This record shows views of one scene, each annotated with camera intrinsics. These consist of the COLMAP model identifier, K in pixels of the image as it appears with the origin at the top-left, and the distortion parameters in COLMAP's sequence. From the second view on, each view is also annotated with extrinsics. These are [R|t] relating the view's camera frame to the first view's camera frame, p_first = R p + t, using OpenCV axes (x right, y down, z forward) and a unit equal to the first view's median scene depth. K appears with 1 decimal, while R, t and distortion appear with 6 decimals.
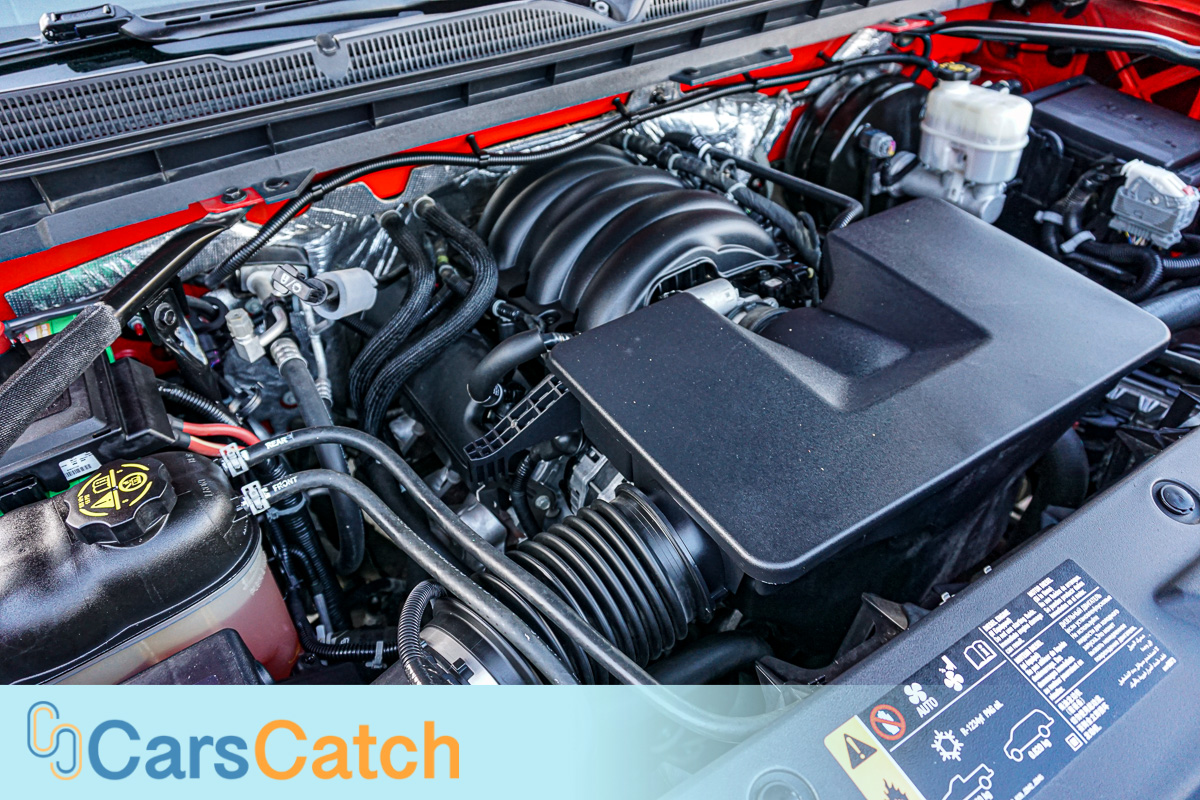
lens RADIAL K [[815.1, 0, 608.5], [0, 815.1, 390.9], [0, 0, 1]] dist [-0.037545, 0.029537]
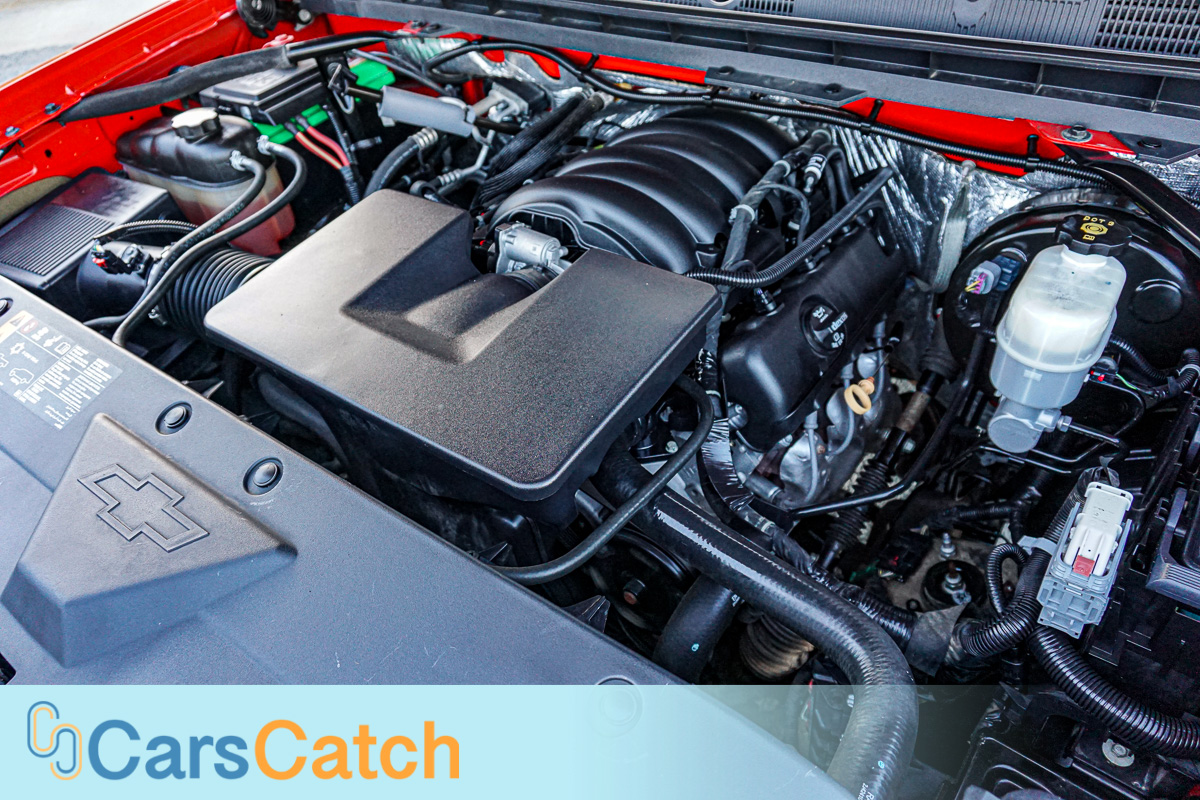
lens RADIAL K [[815.1, 0, 592.8], [0, 815.1, 398.5], [0, 0, 1]] dist [-0.037545, 0.029537]
pose [[0.363505, 0.630196, -0.686088, 1.182441], [-0.517741, 0.748920, 0.413598, -0.514858], [0.774473, 0.204872, 0.598515, 0.456546]]
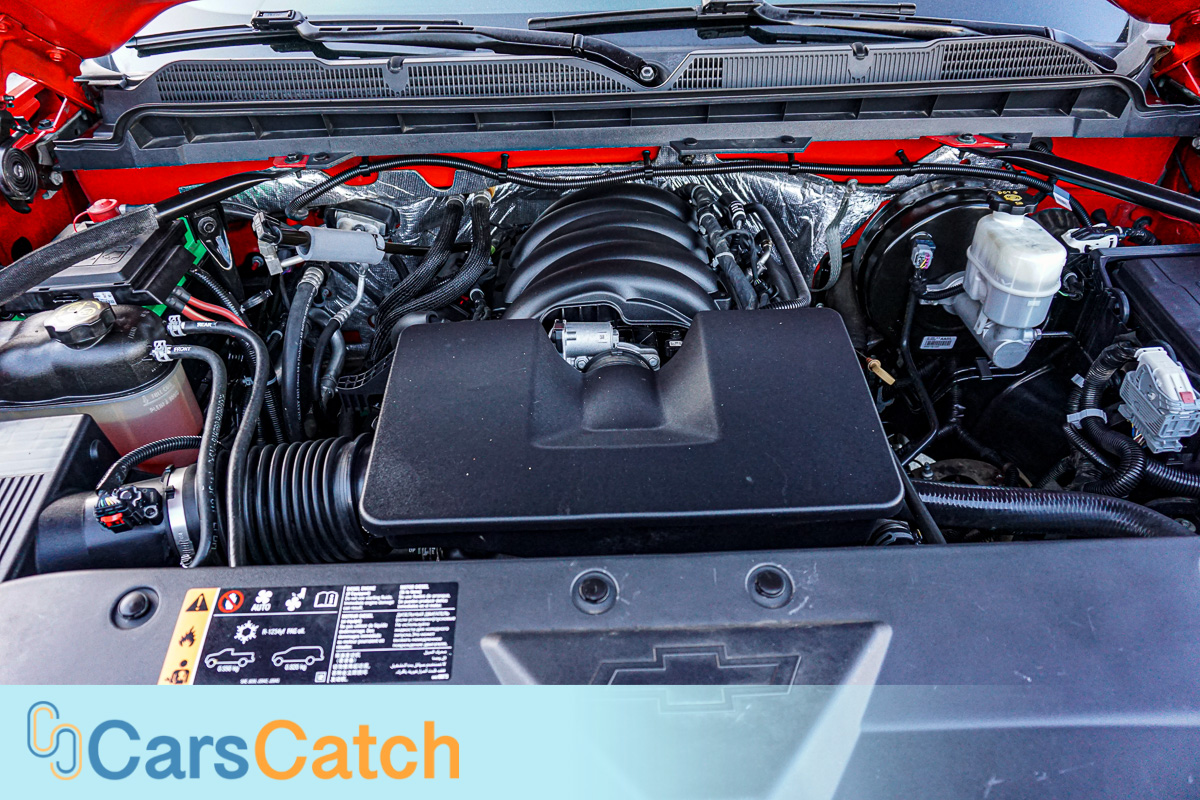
lens RADIAL K [[815.1, 0, 602.9], [0, 815.1, 399.3], [0, 0, 1]] dist [-0.037545, 0.029537]
pose [[0.853761, 0.337538, -0.396435, 0.682508], [-0.335474, 0.938902, 0.076937, -0.134069], [0.398183, 0.067308, 0.914833, -0.045257]]
